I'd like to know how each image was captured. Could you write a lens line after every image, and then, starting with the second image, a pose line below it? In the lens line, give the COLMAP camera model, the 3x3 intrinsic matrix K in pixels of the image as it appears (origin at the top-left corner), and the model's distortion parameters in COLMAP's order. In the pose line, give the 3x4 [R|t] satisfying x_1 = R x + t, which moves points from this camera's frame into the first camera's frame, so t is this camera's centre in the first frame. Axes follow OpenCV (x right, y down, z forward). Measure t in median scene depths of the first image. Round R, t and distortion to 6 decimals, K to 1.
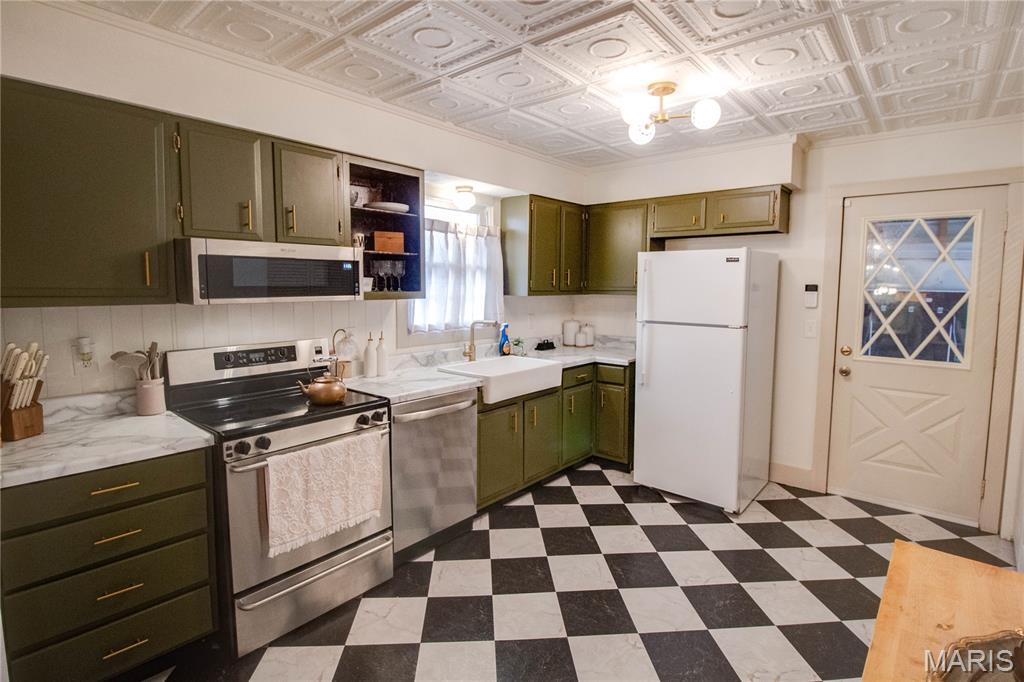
lens RADIAL K [[496.9, 0, 511.7], [0, 496.9, 333.1], [0, 0, 1]] dist [-0.002122, -0.000999]
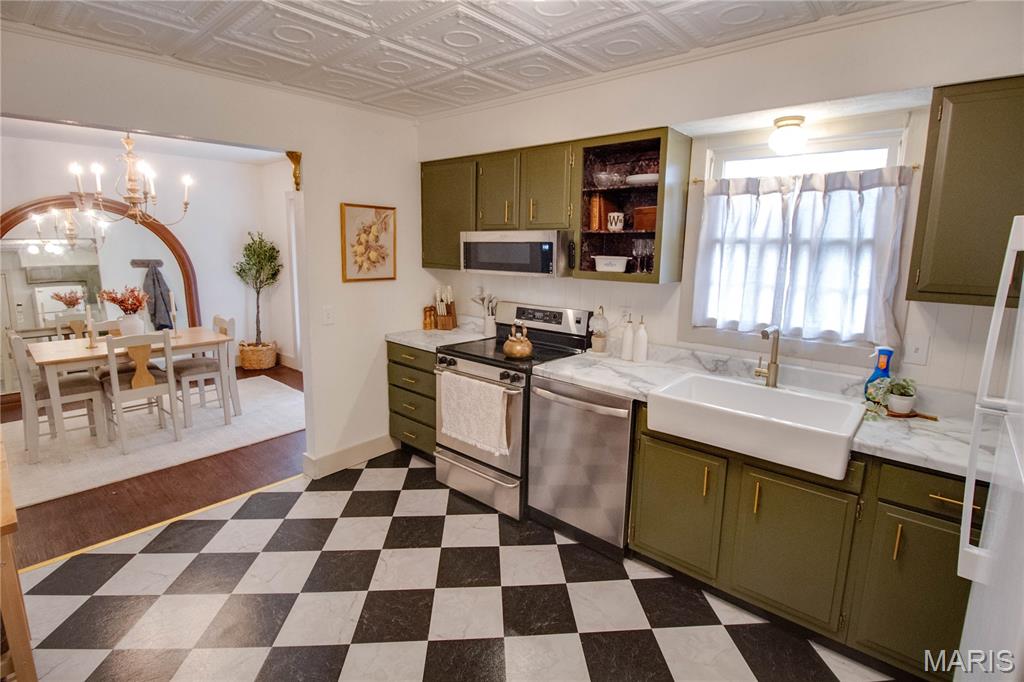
lens RADIAL K [[496.9, 0, 511.7], [0, 496.9, 333.1], [0, 0, 1]] dist [-0.002122, -0.000999]
pose [[-0.016194, 0.169244, -0.985441, 0.802132], [-0.112264, 0.979030, 0.169988, -0.122679], [0.993546, 0.113383, 0.003146, 0.914211]]
